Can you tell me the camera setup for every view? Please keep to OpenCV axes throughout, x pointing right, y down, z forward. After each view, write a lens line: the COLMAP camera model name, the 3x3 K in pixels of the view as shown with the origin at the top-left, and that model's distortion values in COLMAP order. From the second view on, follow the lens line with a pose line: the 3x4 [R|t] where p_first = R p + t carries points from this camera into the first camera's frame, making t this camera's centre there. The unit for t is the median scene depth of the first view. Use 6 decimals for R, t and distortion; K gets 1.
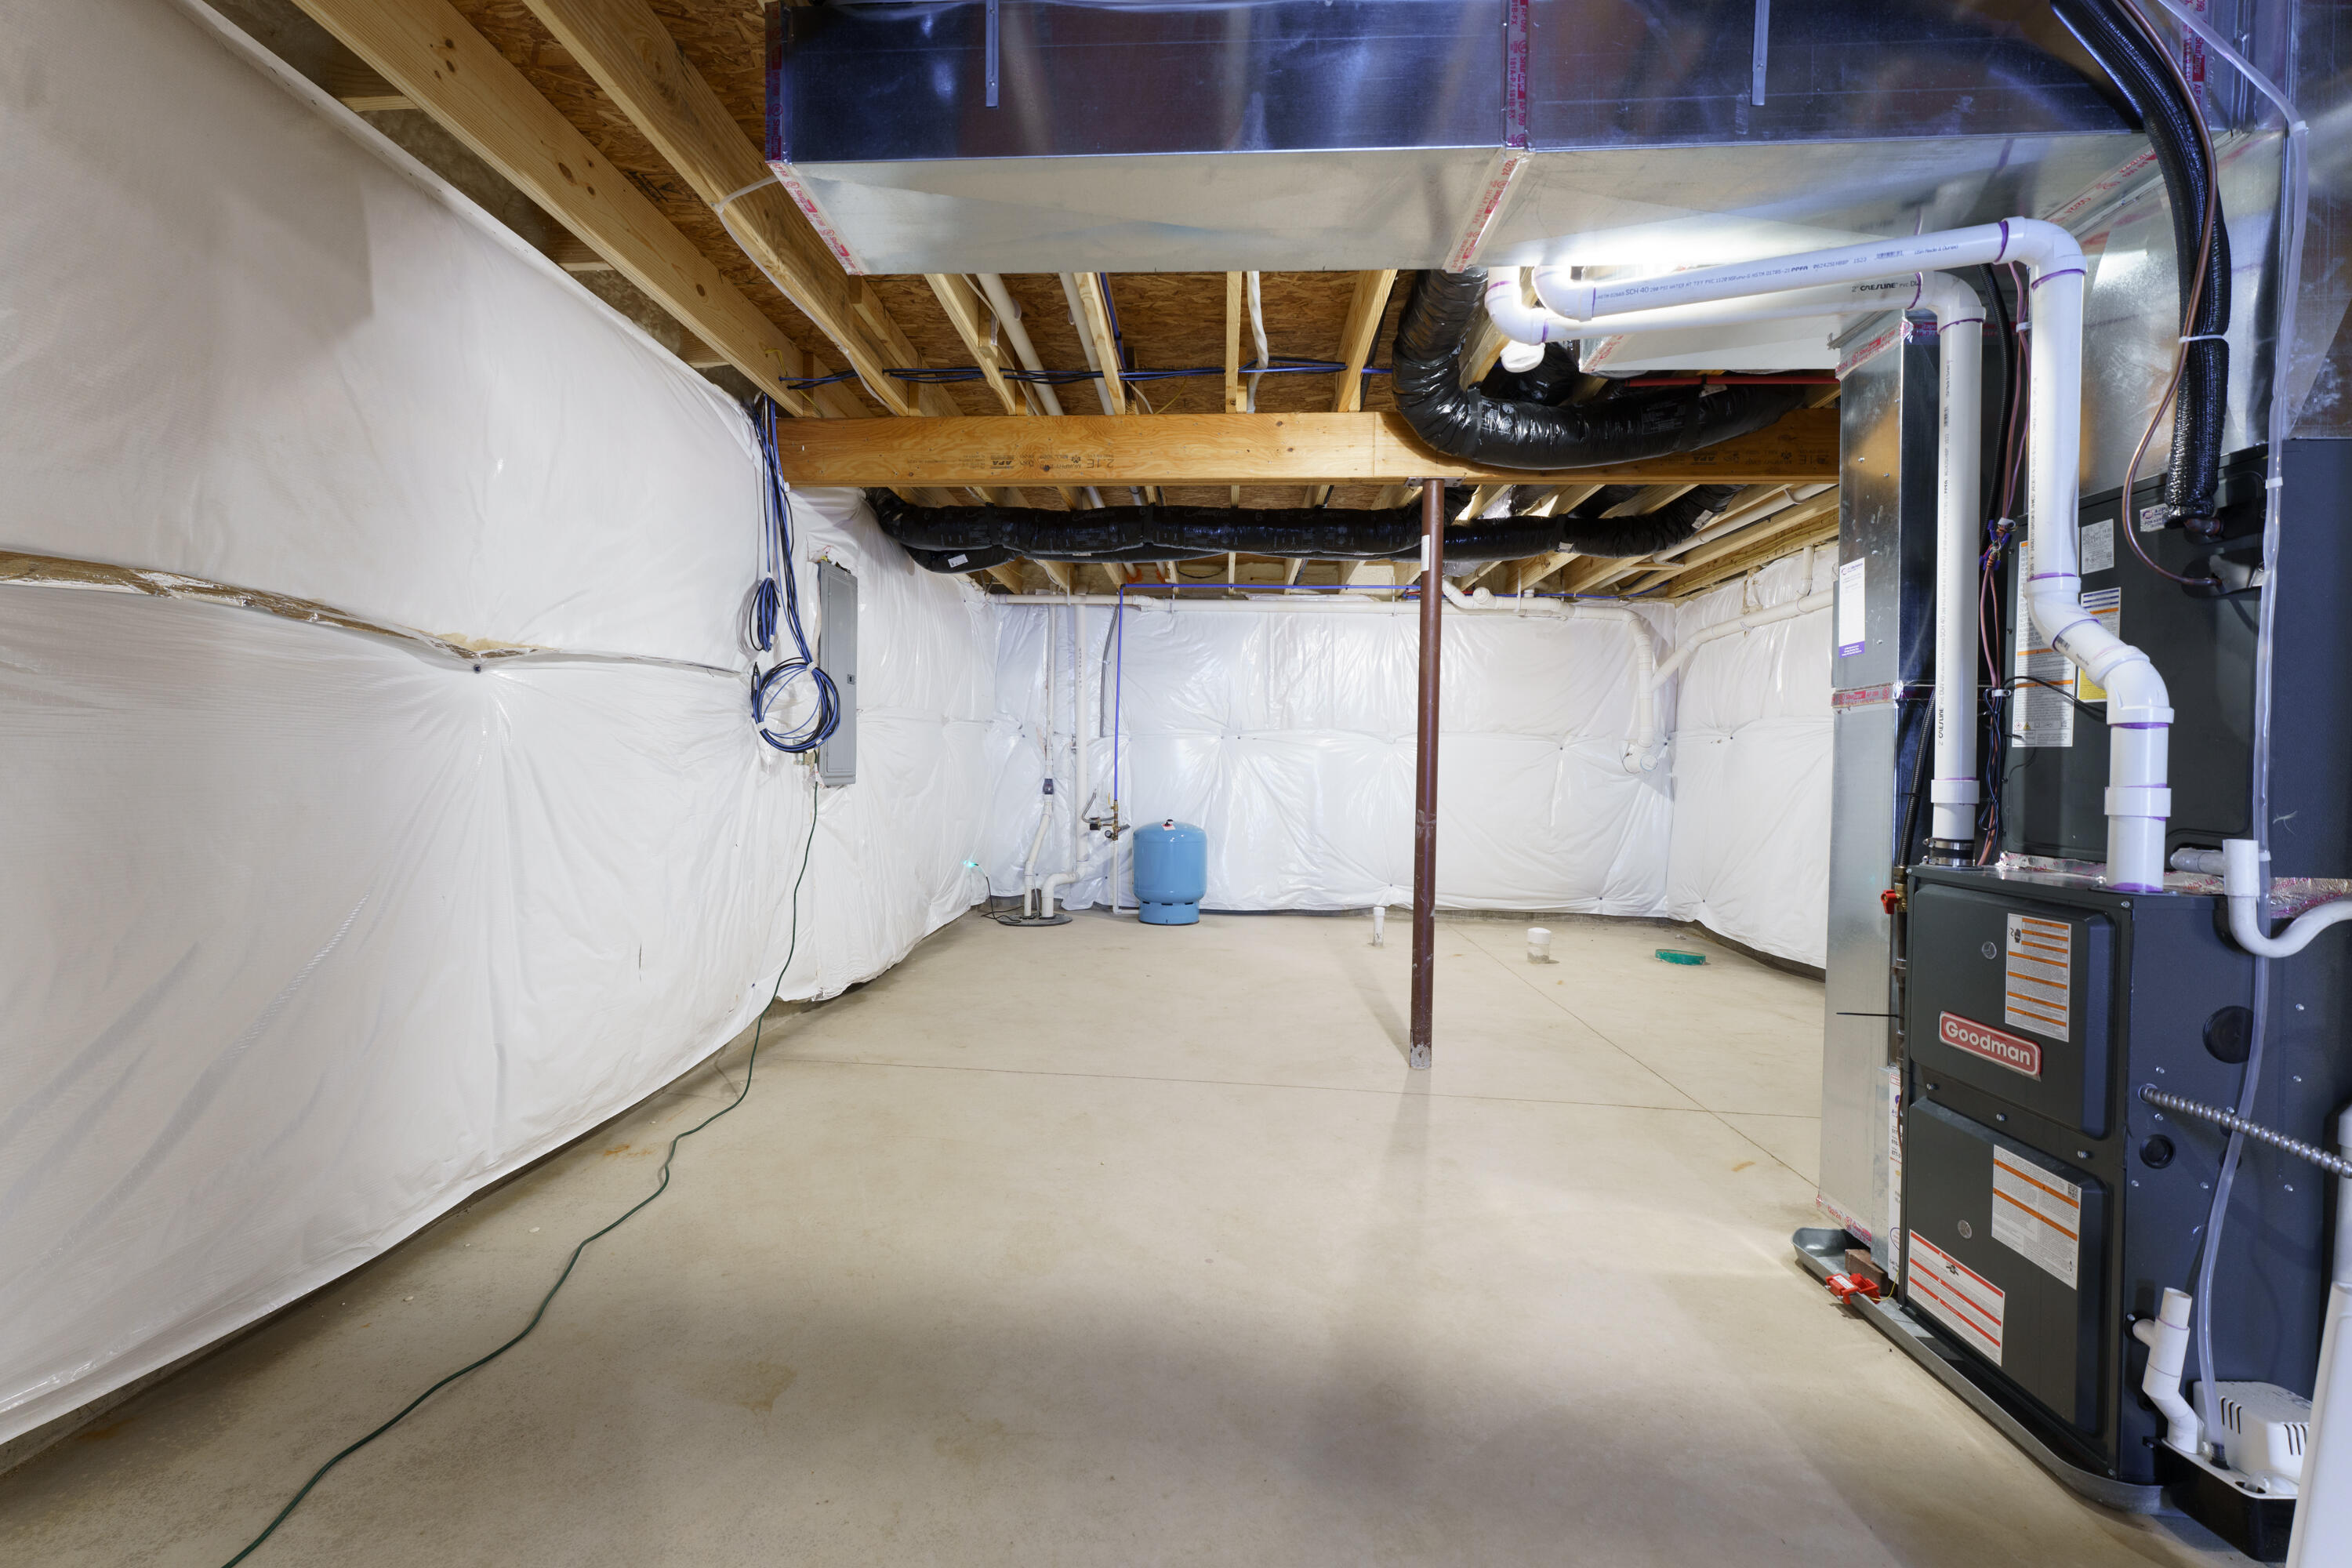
lens RADIAL K [[933.8, 0, 1152.6], [0, 933.8, 779.7], [0, 0, 1]] dist [0.001398, -0.000175]
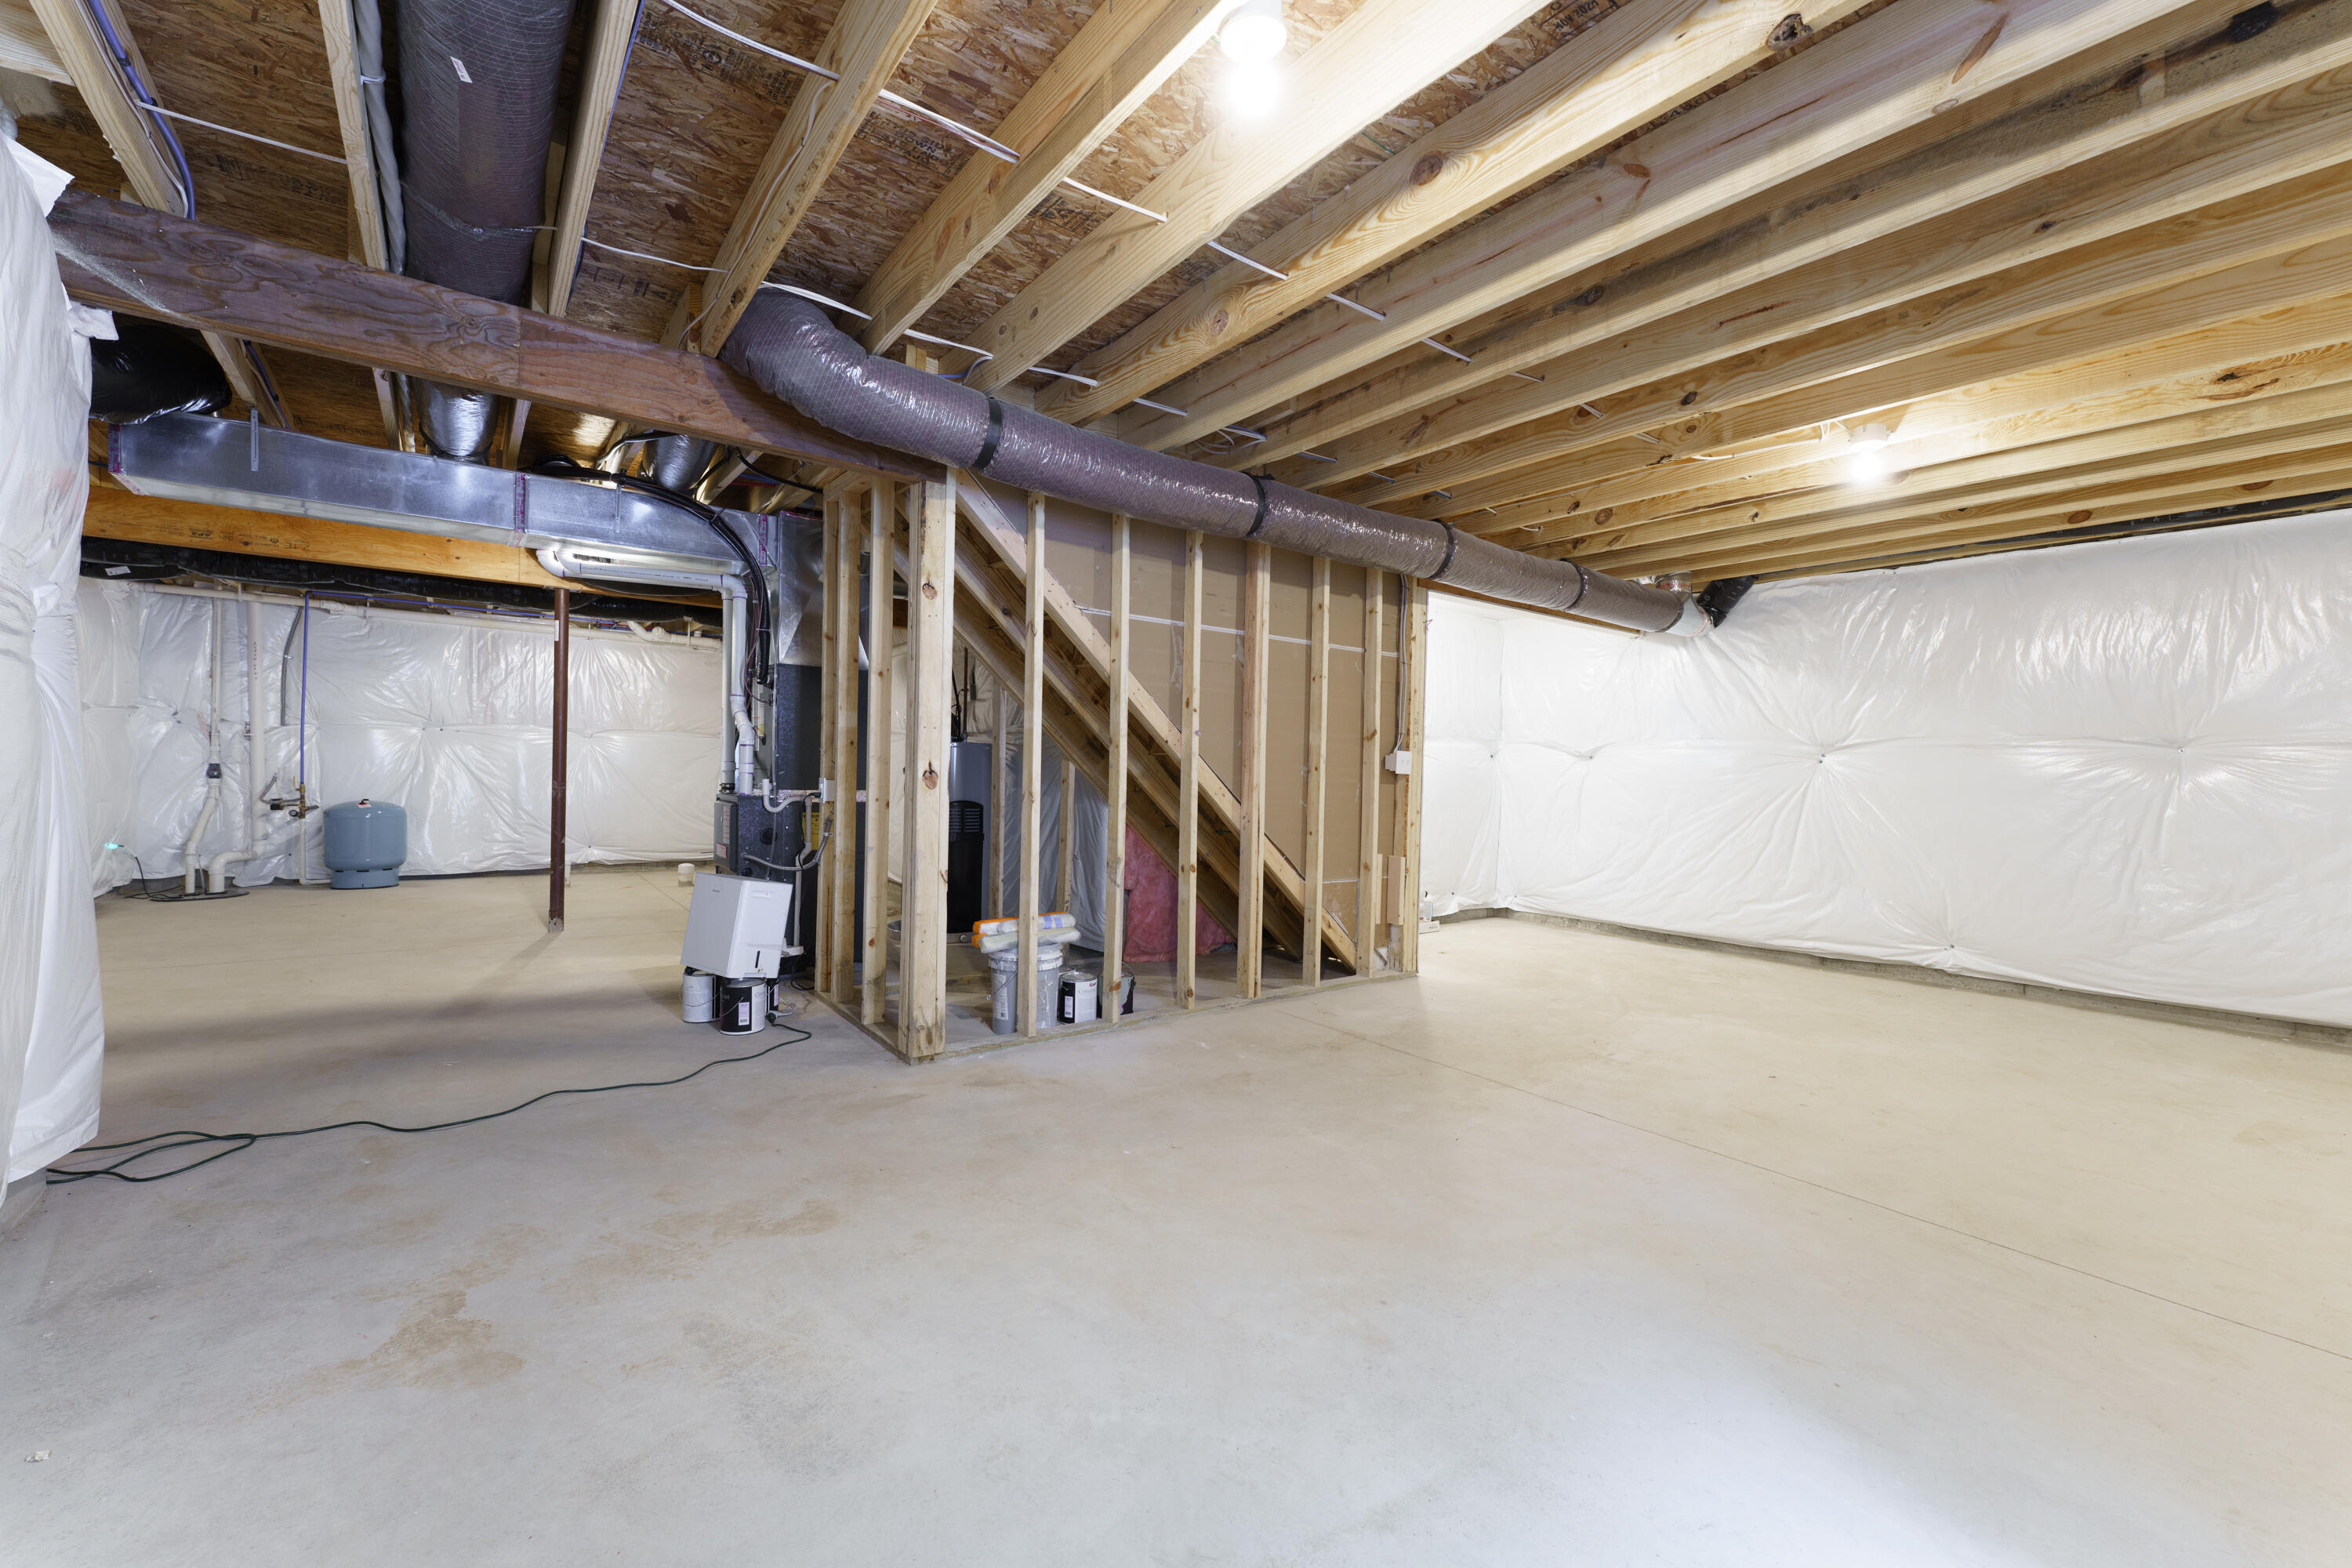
lens RADIAL K [[933.8, 0, 1152.6], [0, 933.8, 779.7], [0, 0, 1]] dist [0.001398, -0.000175]
pose [[0.756052, -0.007043, 0.654474, -0.001894], [-0.000069, 0.999941, 0.010841, 0.005753], [-0.654512, -0.008241, 0.756007, -0.496596]]
